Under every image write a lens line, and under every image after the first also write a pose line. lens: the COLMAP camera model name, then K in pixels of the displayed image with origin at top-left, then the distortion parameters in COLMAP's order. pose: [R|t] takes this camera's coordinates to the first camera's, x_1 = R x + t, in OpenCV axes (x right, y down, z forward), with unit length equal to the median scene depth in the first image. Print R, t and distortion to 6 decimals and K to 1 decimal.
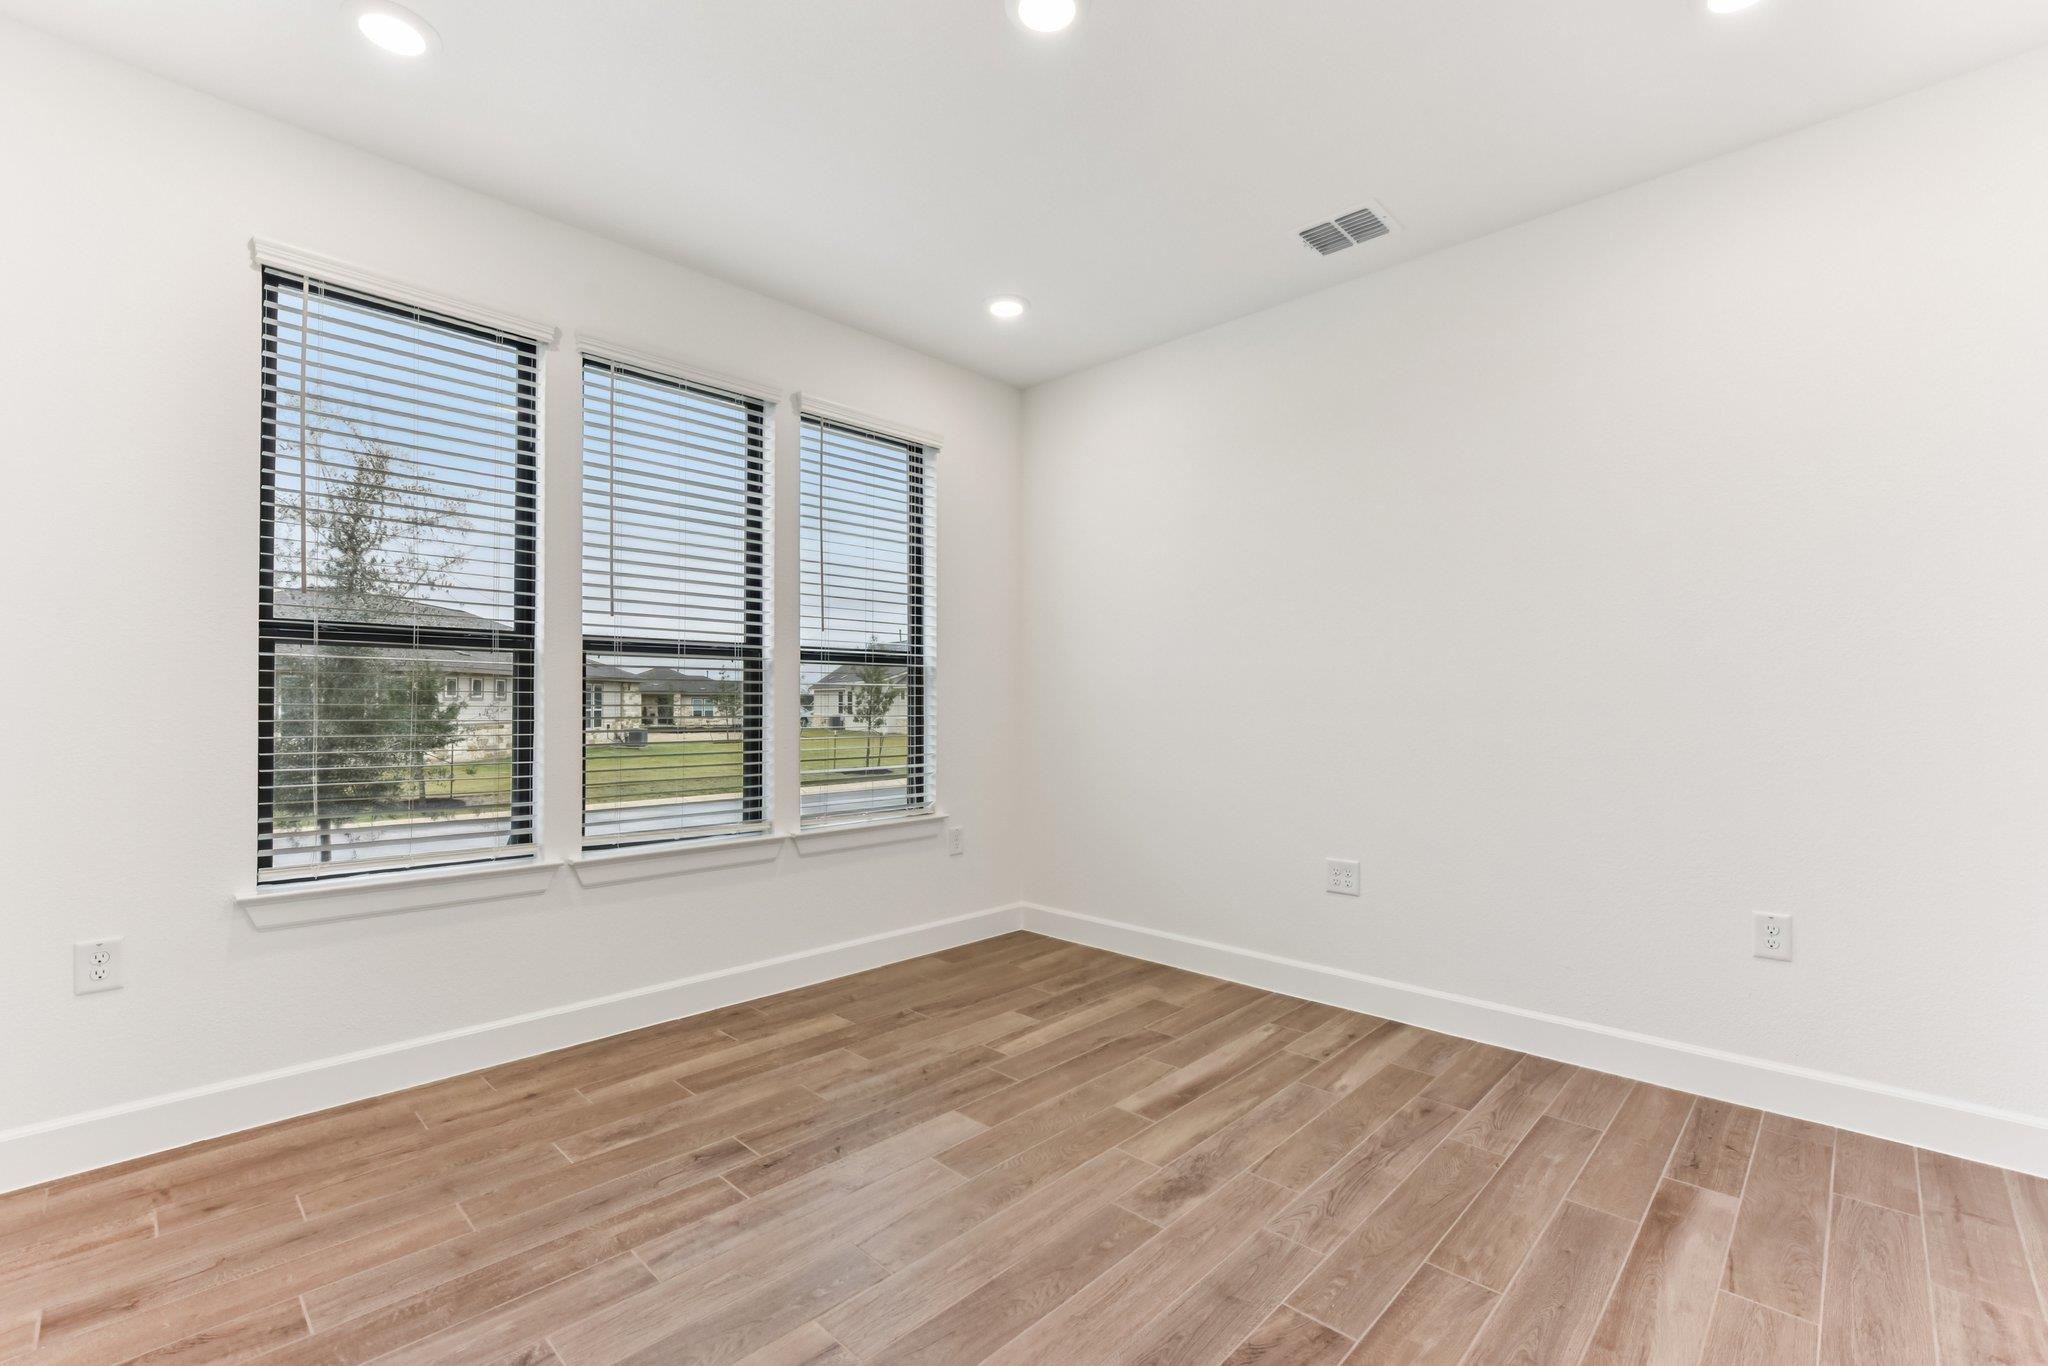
lens RADIAL K [[905.9, 0, 1034.6], [0, 905.9, 692.1], [0, 0, 1]] dist [-0.017662, 0.003671]
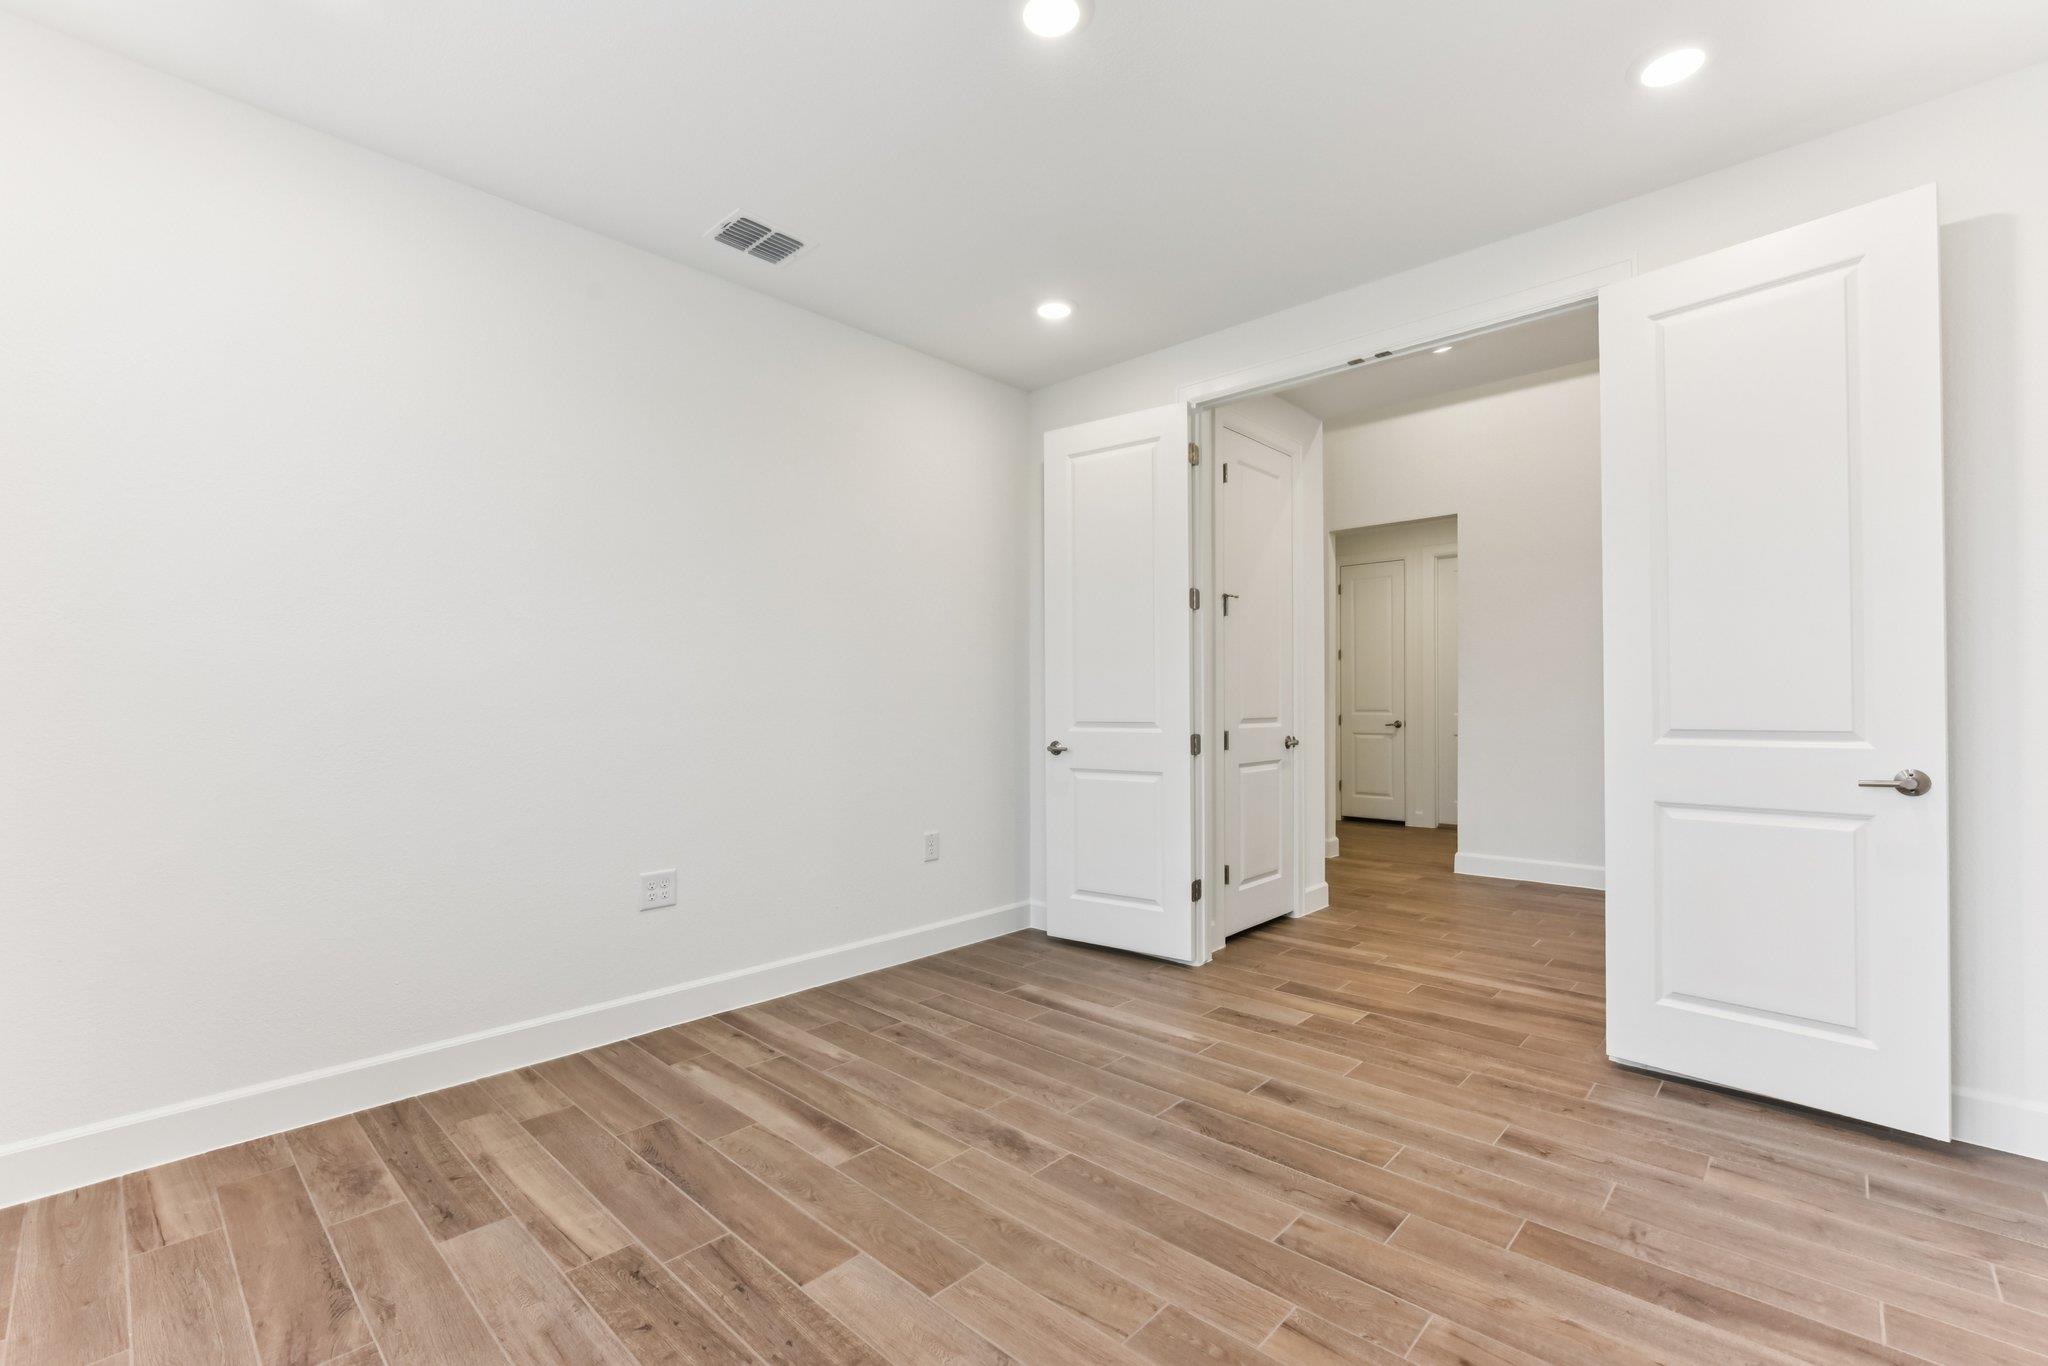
lens RADIAL K [[905.9, 0, 1029.8], [0, 905.9, 690.7], [0, 0, 1]] dist [-0.017662, 0.003671]
pose [[-0.034810, 0.011304, 0.999330, -0.687292], [-0.008549, 0.999896, -0.011608, 0.007232], [-0.999357, -0.008947, -0.034709, 0.734237]]
